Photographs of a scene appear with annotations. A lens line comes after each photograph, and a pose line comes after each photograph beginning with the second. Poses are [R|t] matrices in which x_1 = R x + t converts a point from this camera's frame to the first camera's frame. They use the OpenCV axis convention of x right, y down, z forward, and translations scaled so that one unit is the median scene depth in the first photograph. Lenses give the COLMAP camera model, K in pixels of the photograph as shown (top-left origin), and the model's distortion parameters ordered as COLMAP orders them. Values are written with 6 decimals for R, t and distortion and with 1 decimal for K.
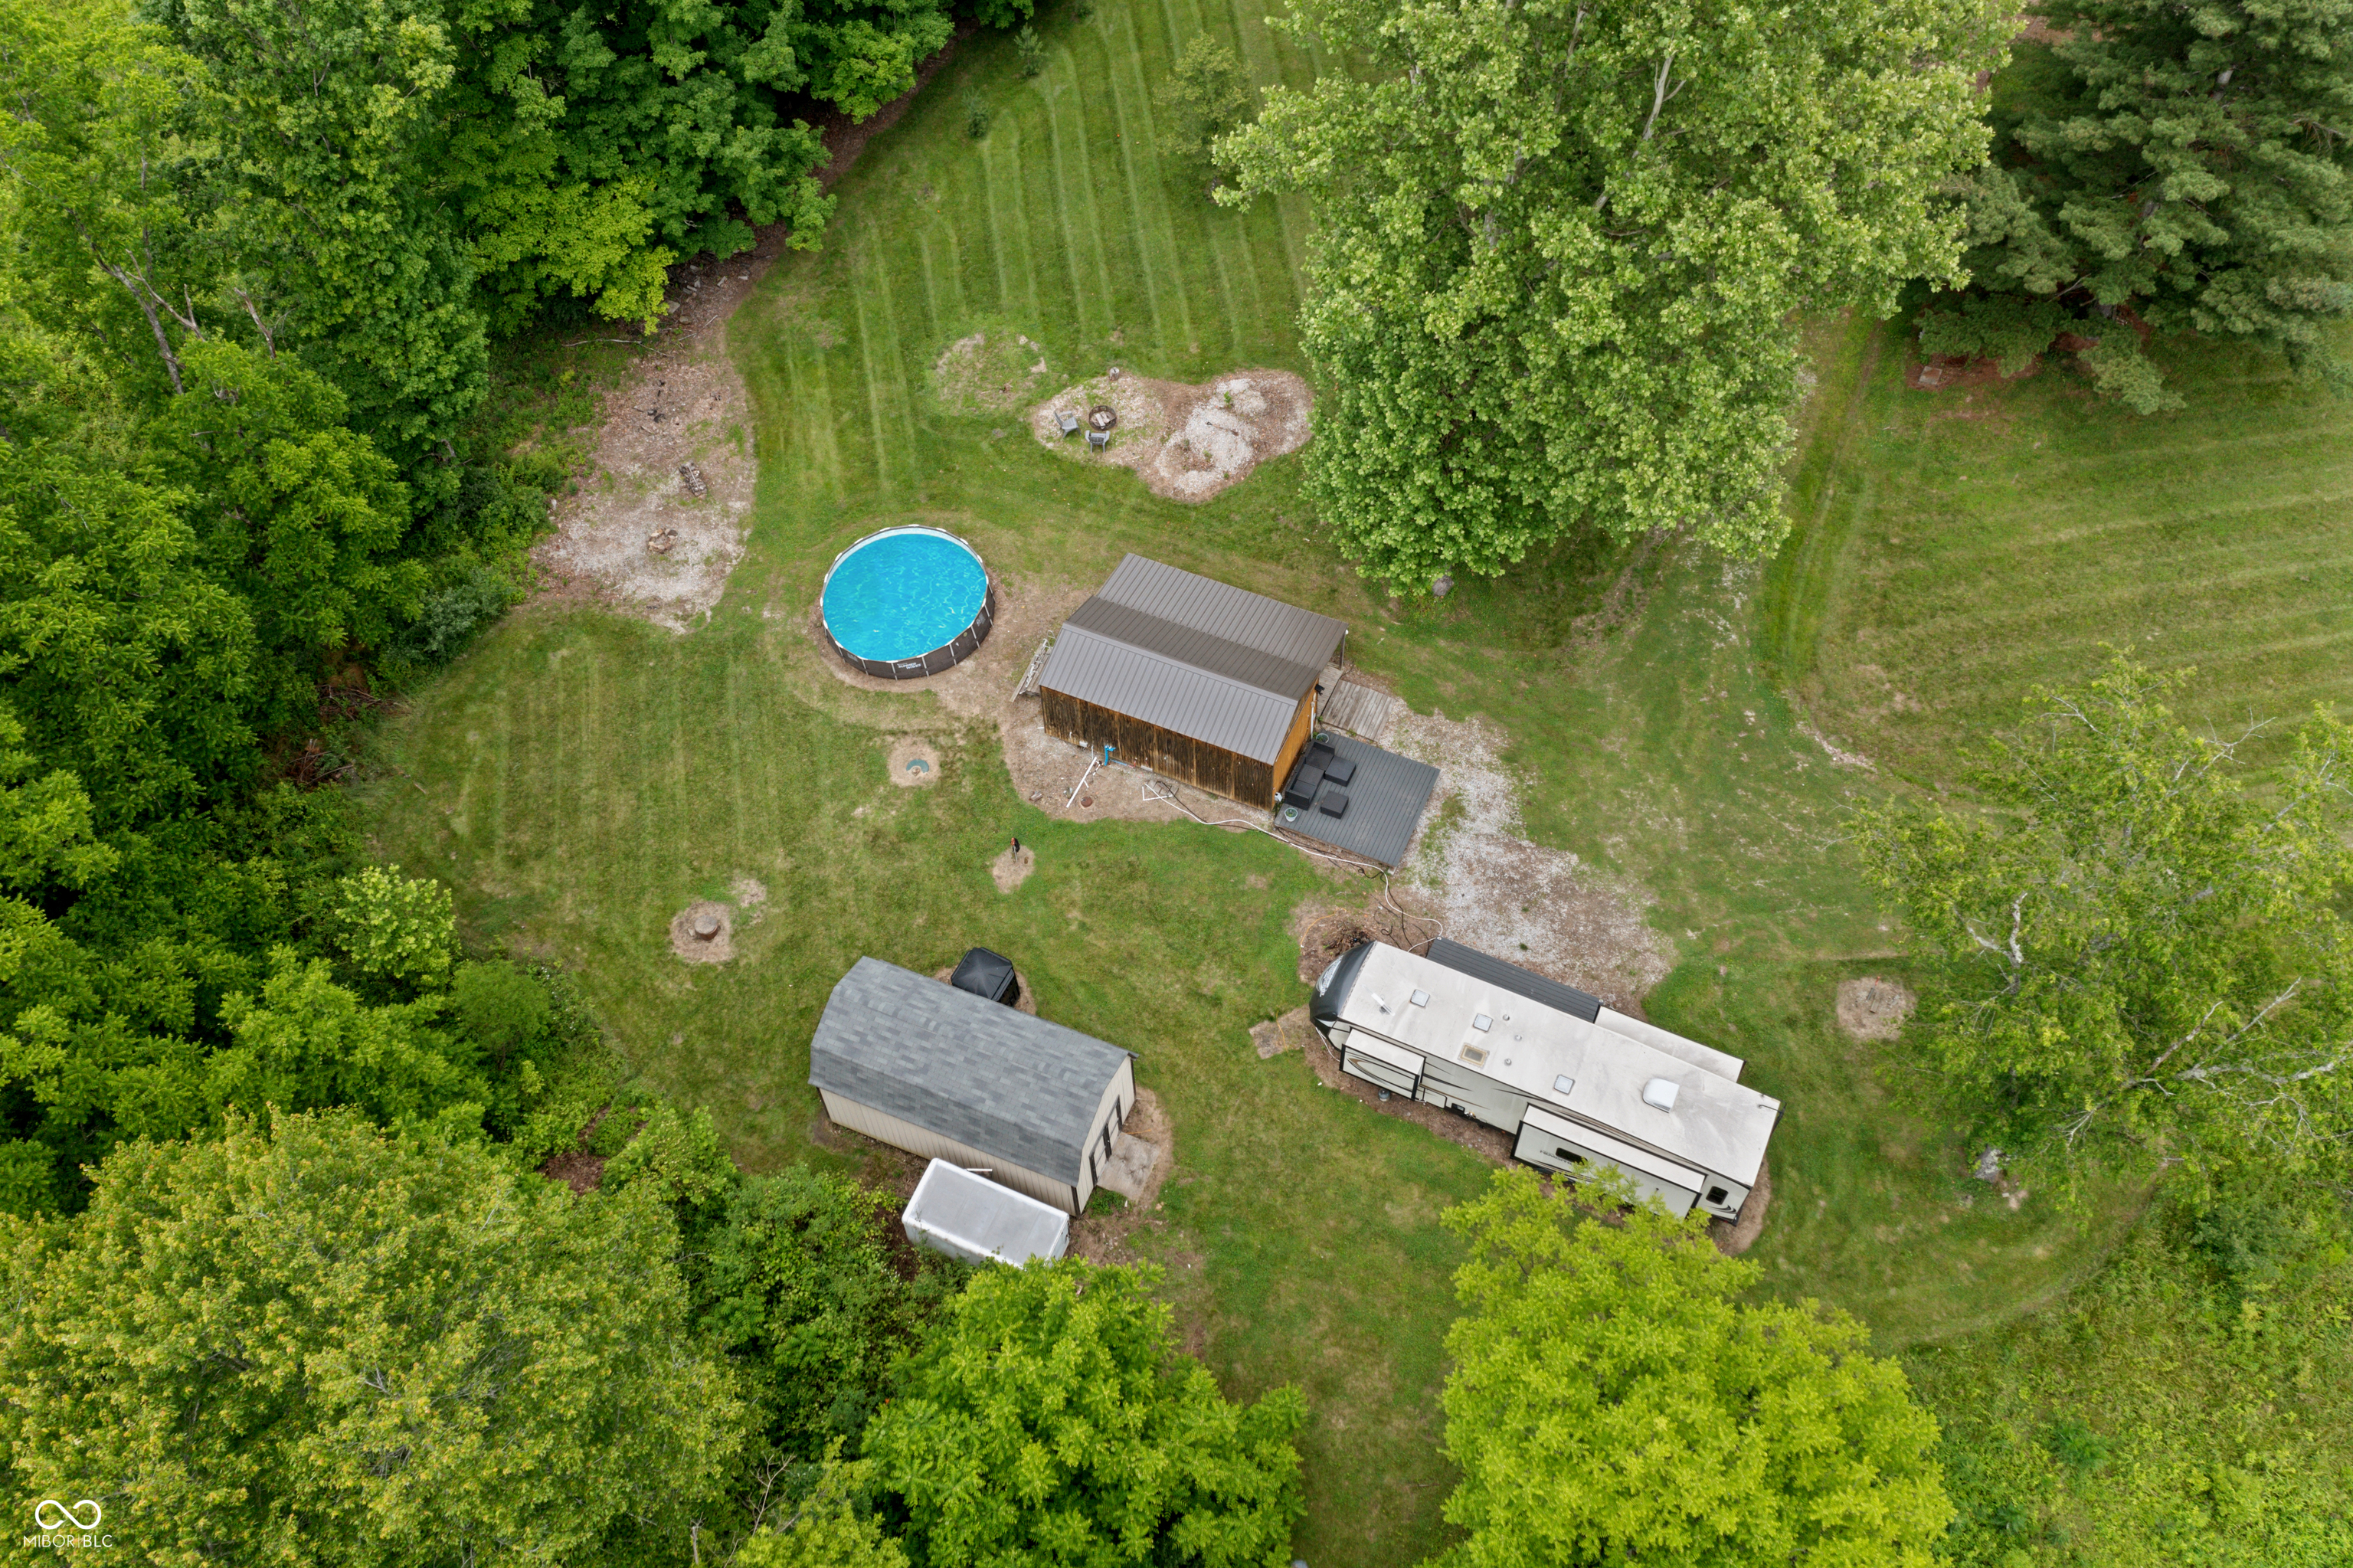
lens RADIAL K [[1890.0, 0, 1176.4], [0, 1890.0, 784.0], [0, 0, 1]] dist [-0.015449, -0.001328]
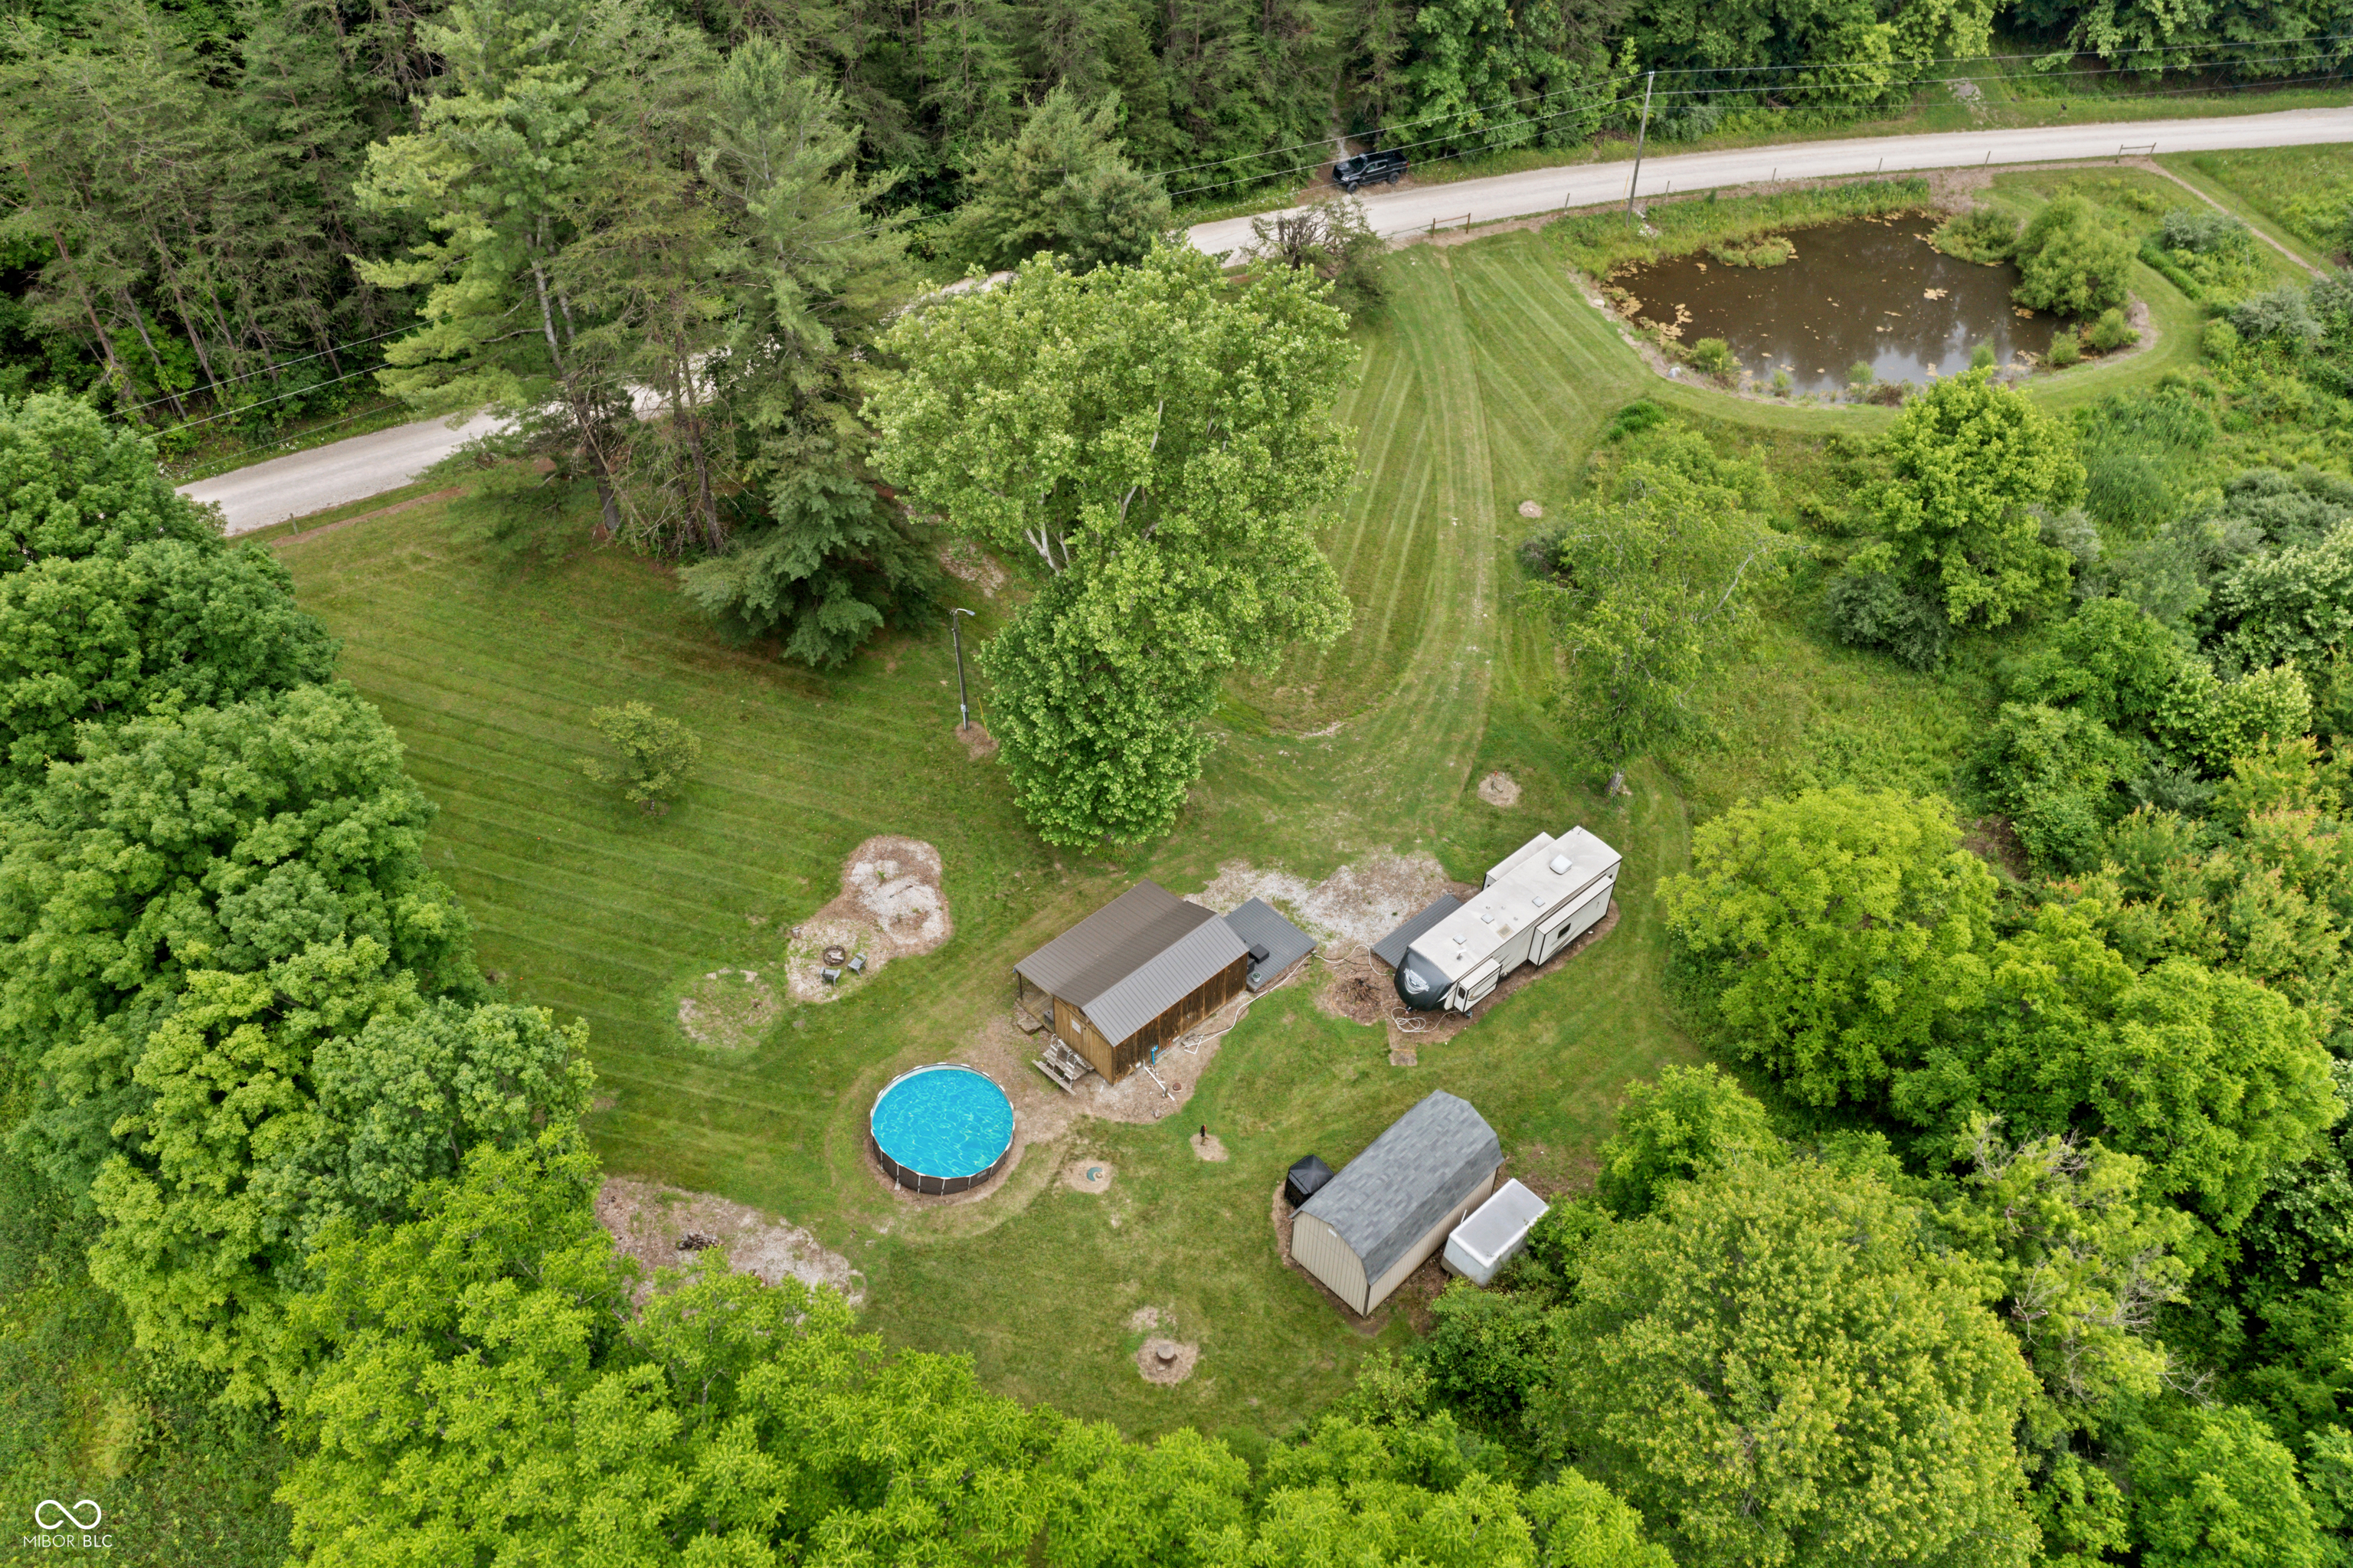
lens RADIAL K [[1890.0, 0, 1176.9], [0, 1890.0, 783.6], [0, 0, 1]] dist [-0.015449, -0.001328]
pose [[0.376563, -0.611985, 0.695467, -0.836360], [0.735889, 0.653633, 0.176724, -0.363082], [-0.562733, 0.445238, 0.696487, -0.023900]]
